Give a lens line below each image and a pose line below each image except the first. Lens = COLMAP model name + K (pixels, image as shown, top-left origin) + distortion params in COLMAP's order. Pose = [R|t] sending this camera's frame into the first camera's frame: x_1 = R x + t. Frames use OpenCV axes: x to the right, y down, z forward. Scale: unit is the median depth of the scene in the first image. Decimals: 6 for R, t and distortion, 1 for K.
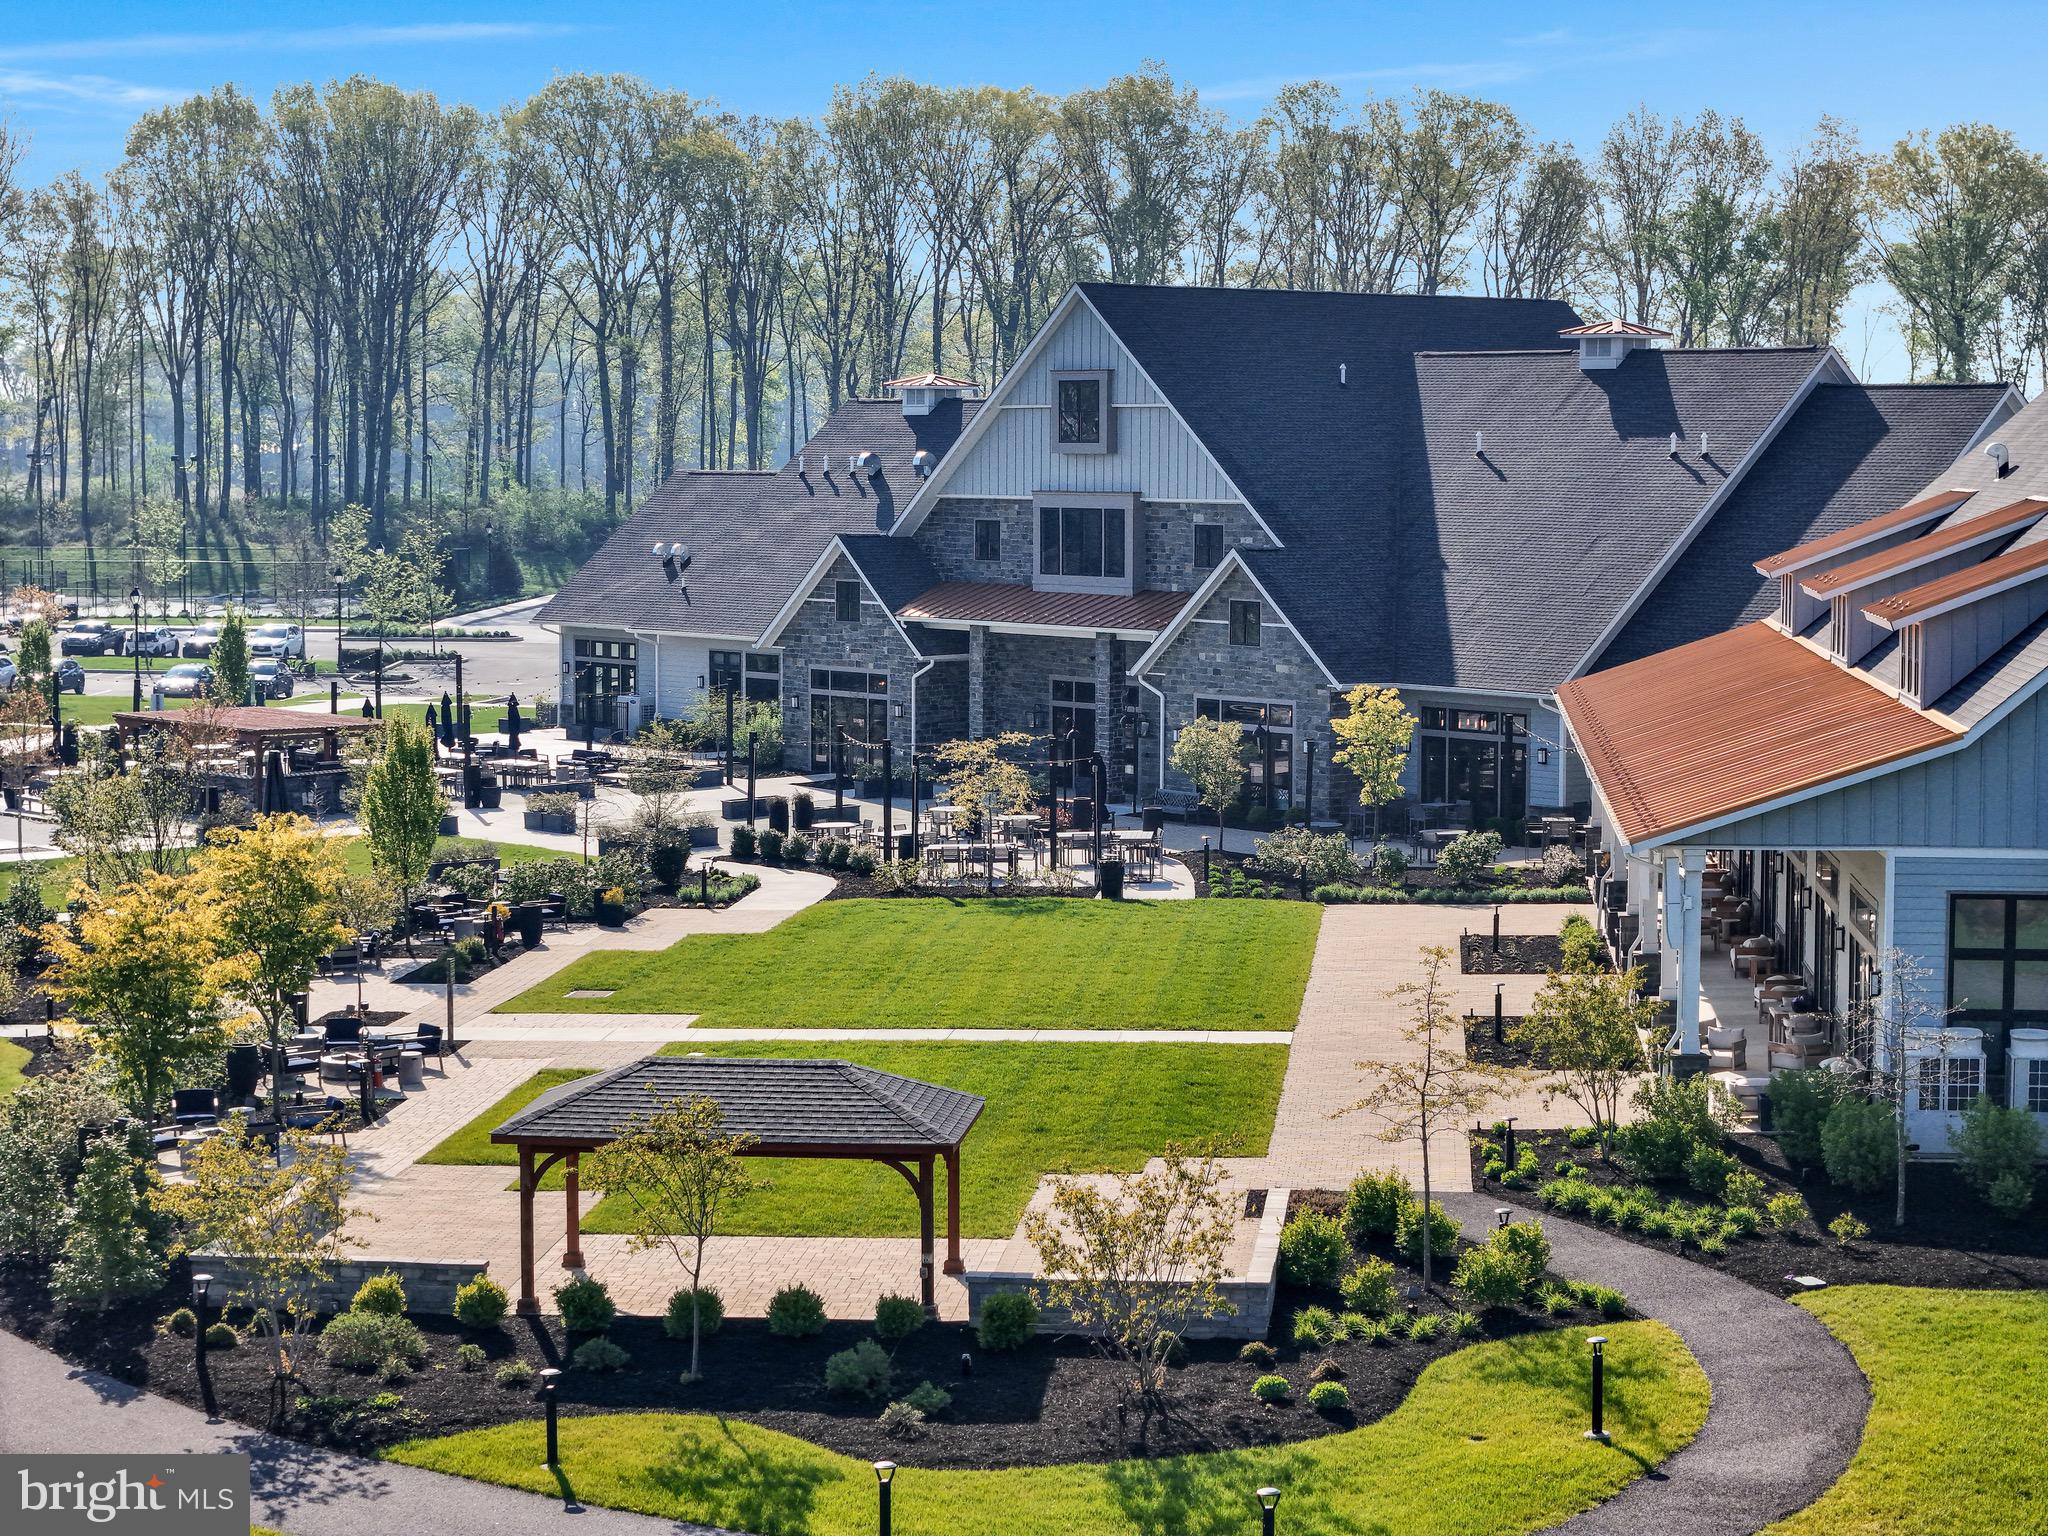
lens RADIAL K [[4108.1, 0, 1052.8], [0, 4108.1, 797.6], [0, 0, 1]] dist [-0.221517, 1.240308]
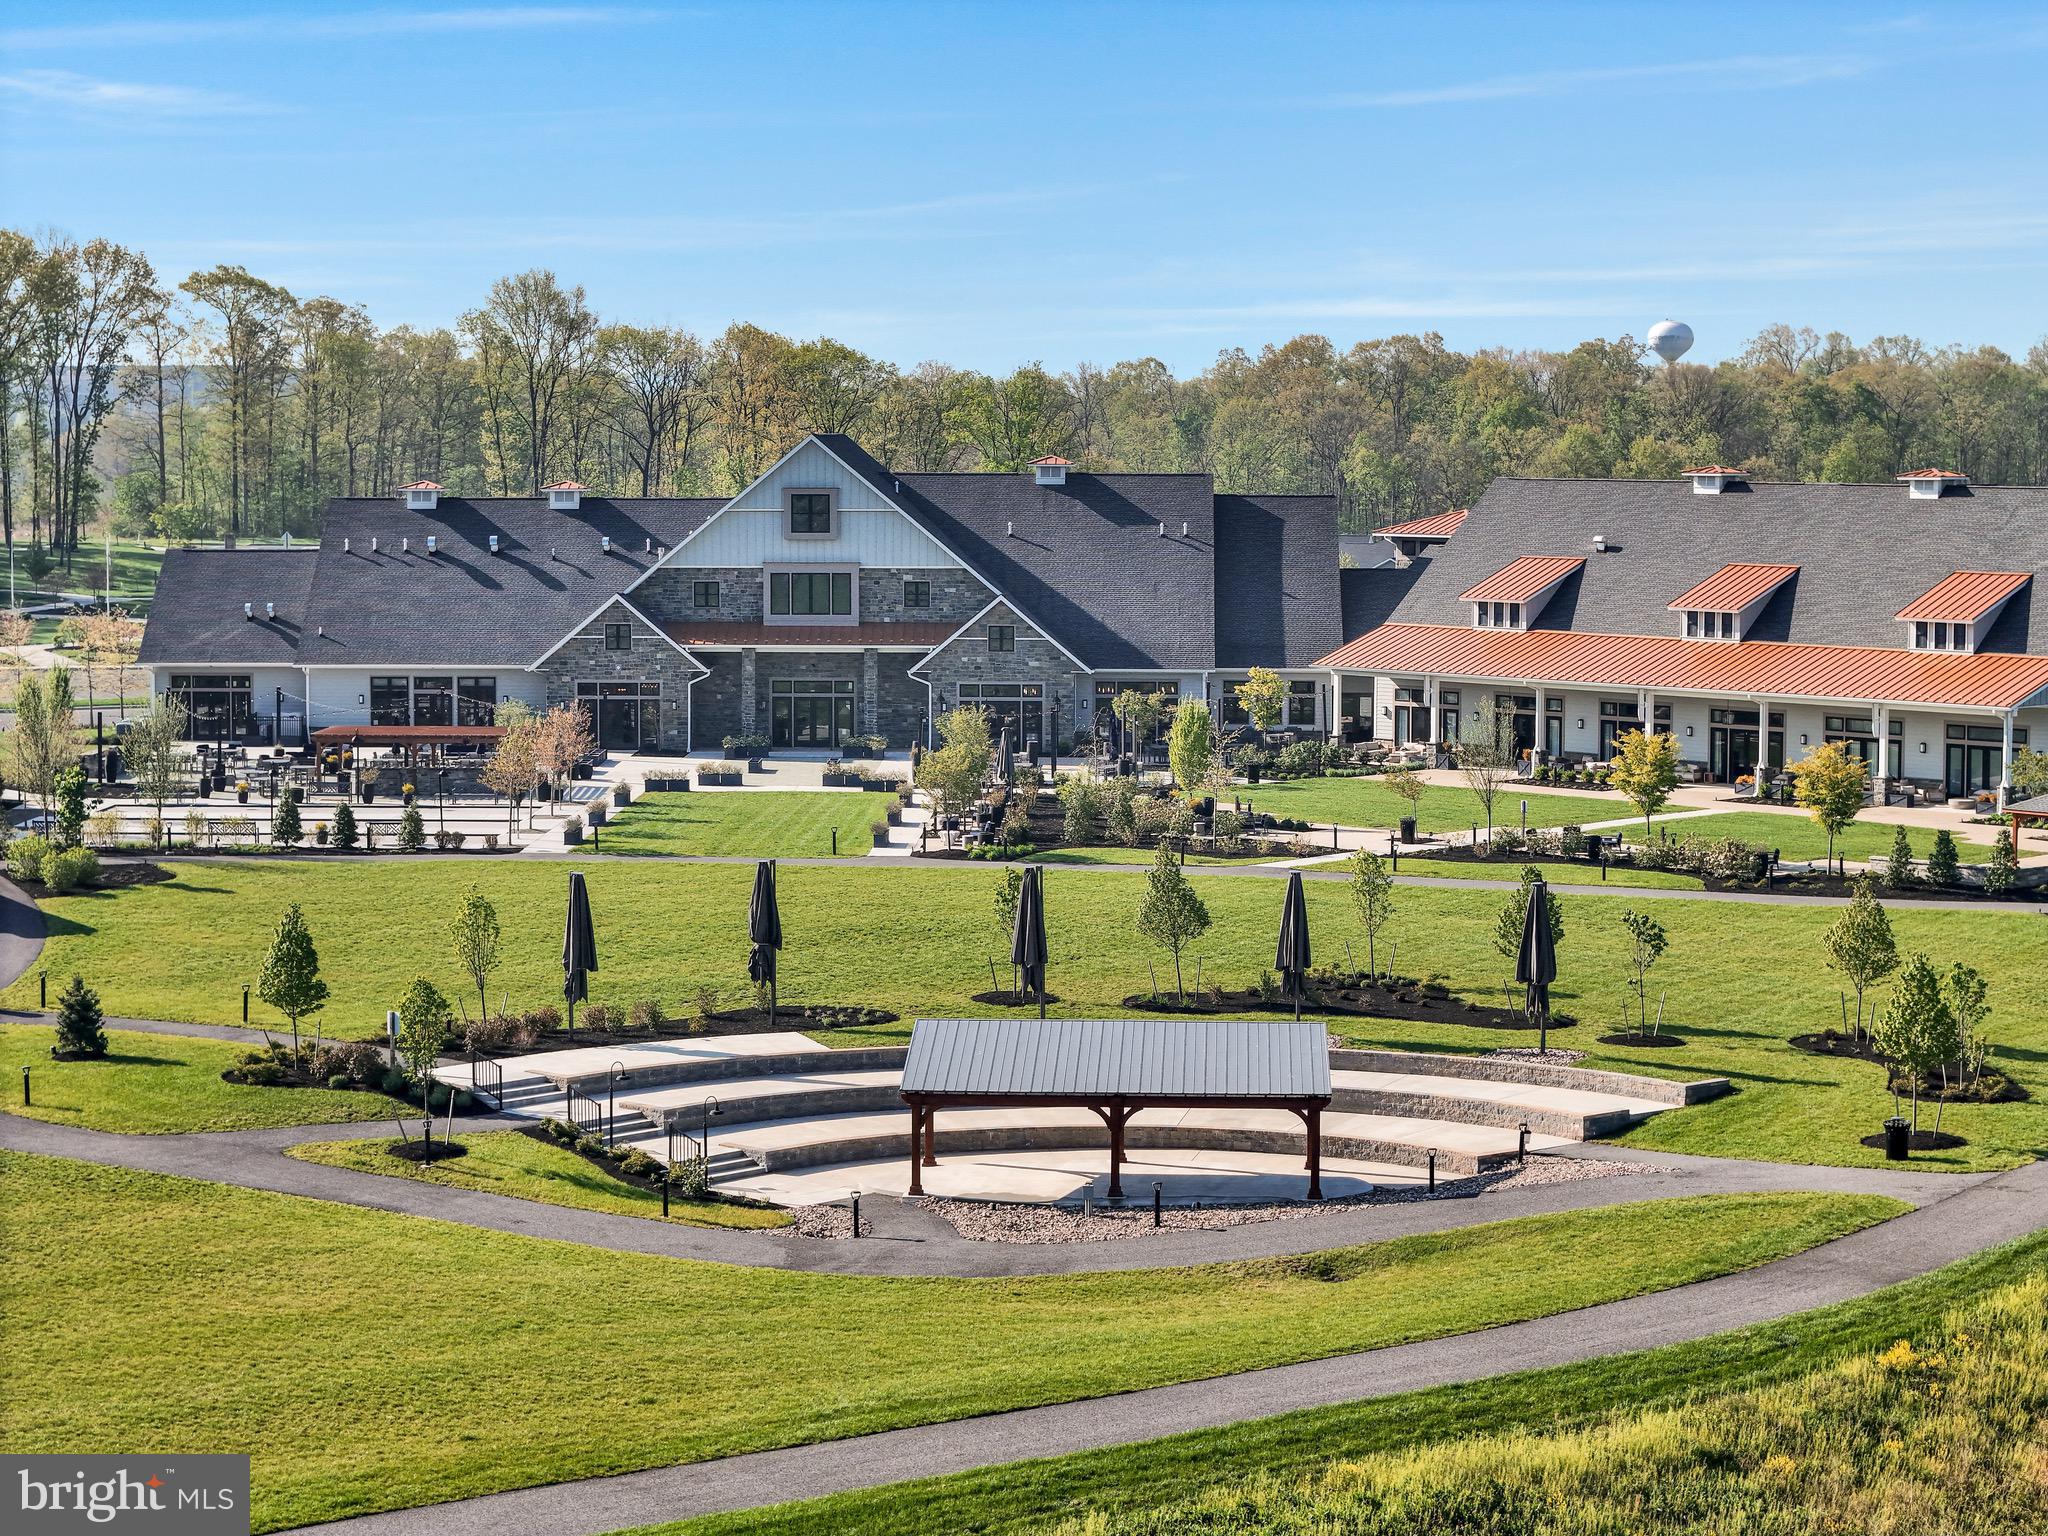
lens RADIAL K [[4108.1, 0, 1052.8], [0, 4108.1, 797.6], [0, 0, 1]] dist [-0.221517, 1.240308]
pose [[0.658912, -0.063021, 0.749576, -1.191999], [0.063833, 0.997574, 0.027760, -0.021894], [-0.749507, 0.029556, 0.661336, -0.141206]]
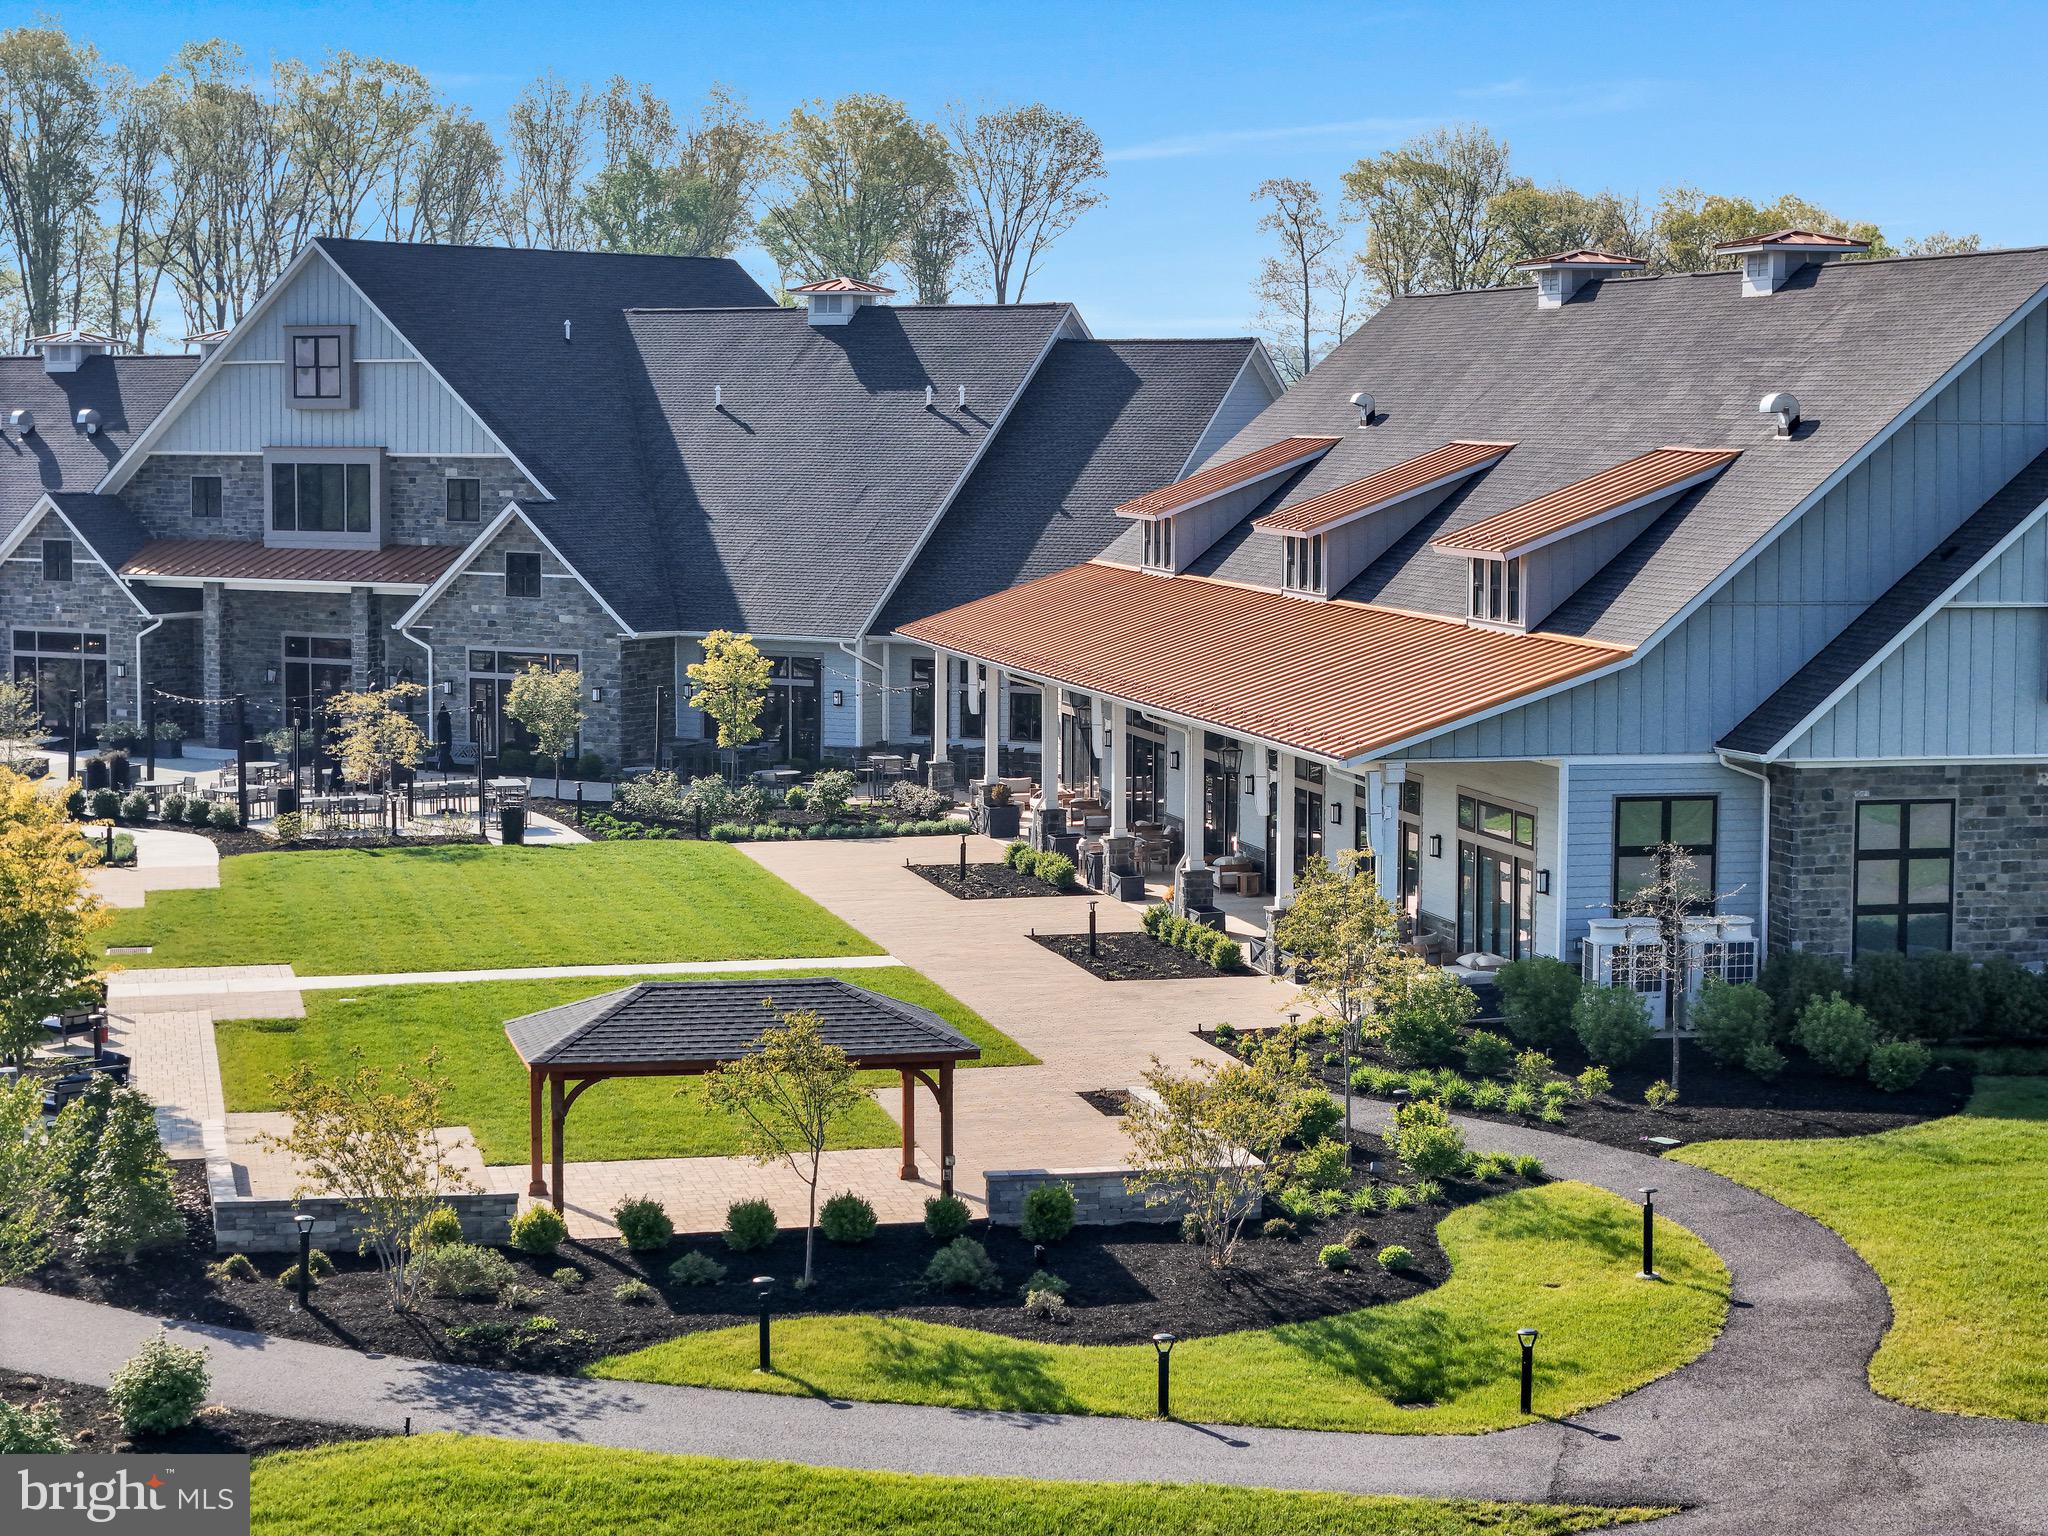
lens RADIAL K [[4108.1, 0, 1052.8], [0, 4108.1, 797.6], [0, 0, 1]] dist [-0.221517, 1.240308]
pose [[0.947732, -0.028663, 0.317777, -0.148072], [0.025981, 0.999582, 0.012675, 0.003055], [-0.318008, -0.003757, 0.948081, -0.001067]]
